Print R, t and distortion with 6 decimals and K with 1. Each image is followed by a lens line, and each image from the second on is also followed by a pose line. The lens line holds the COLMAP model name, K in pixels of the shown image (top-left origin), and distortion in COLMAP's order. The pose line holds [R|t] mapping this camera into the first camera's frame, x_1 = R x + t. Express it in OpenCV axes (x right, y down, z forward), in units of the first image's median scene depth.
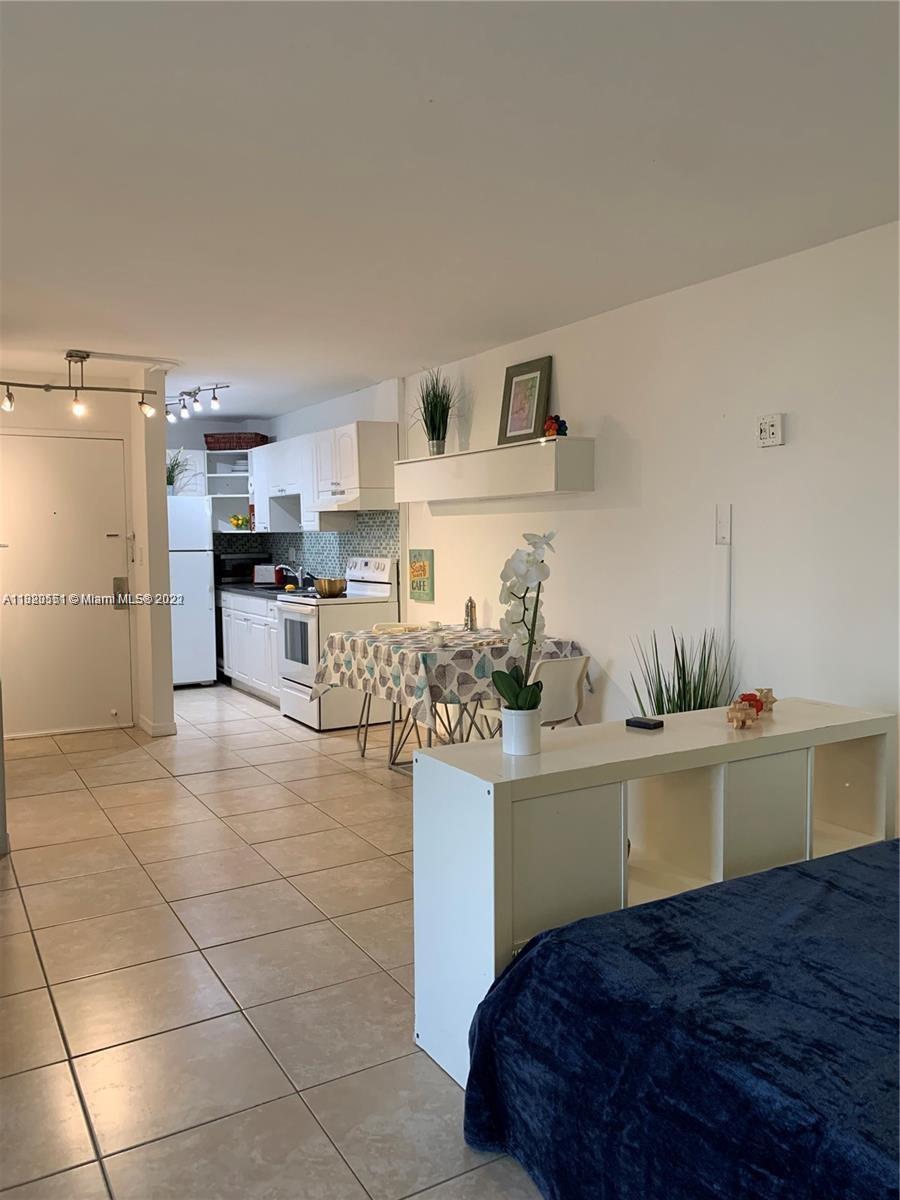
lens RADIAL K [[917.6, 0, 472.5], [0, 917.6, 593.1], [0, 0, 1]] dist [0.044305, -0.050427]
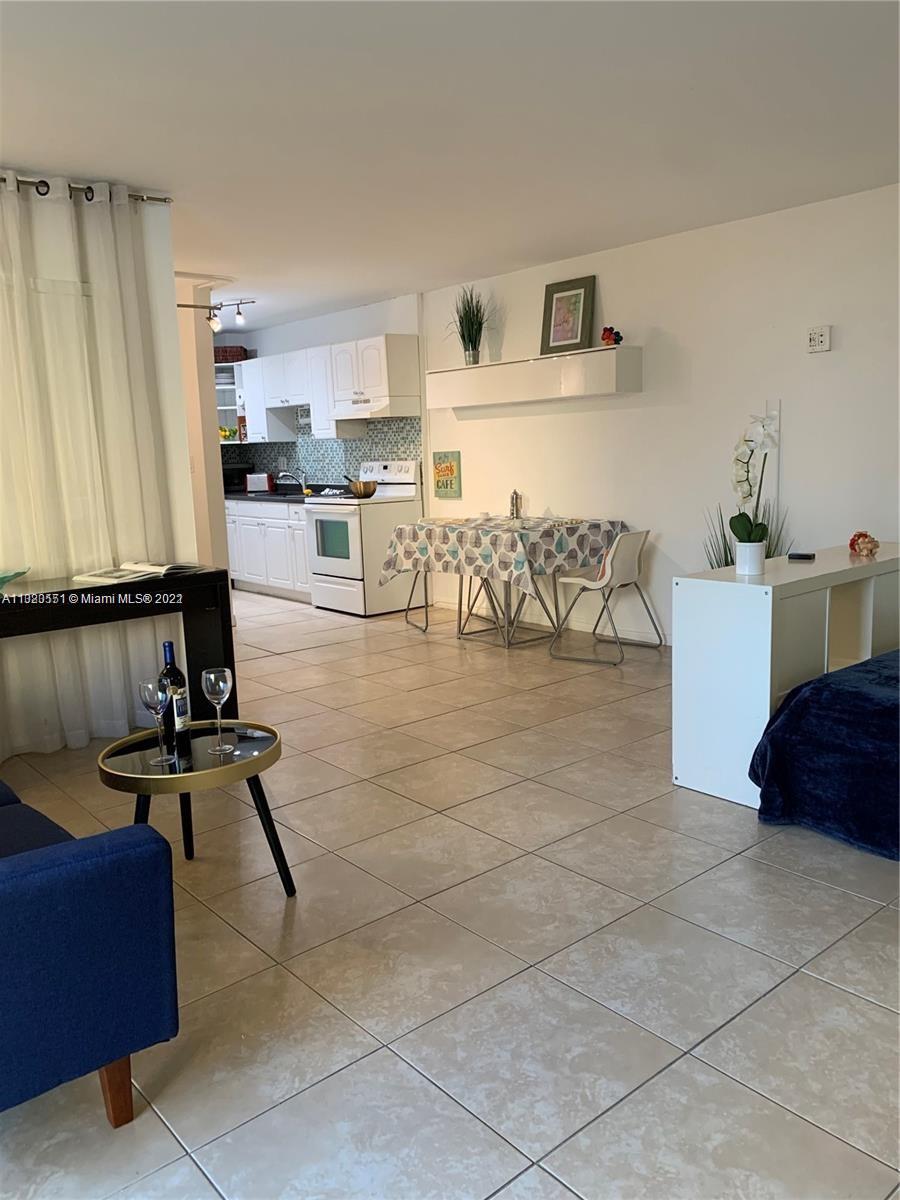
lens RADIAL K [[917.6, 0, 455.3], [0, 917.6, 596.5], [0, 0, 1]] dist [0.044305, -0.050427]
pose [[0.986348, -0.050799, 0.156646, -0.272554], [0.035937, 0.994704, 0.096290, 0.024759], [-0.160708, -0.089346, 0.982950, -0.139818]]
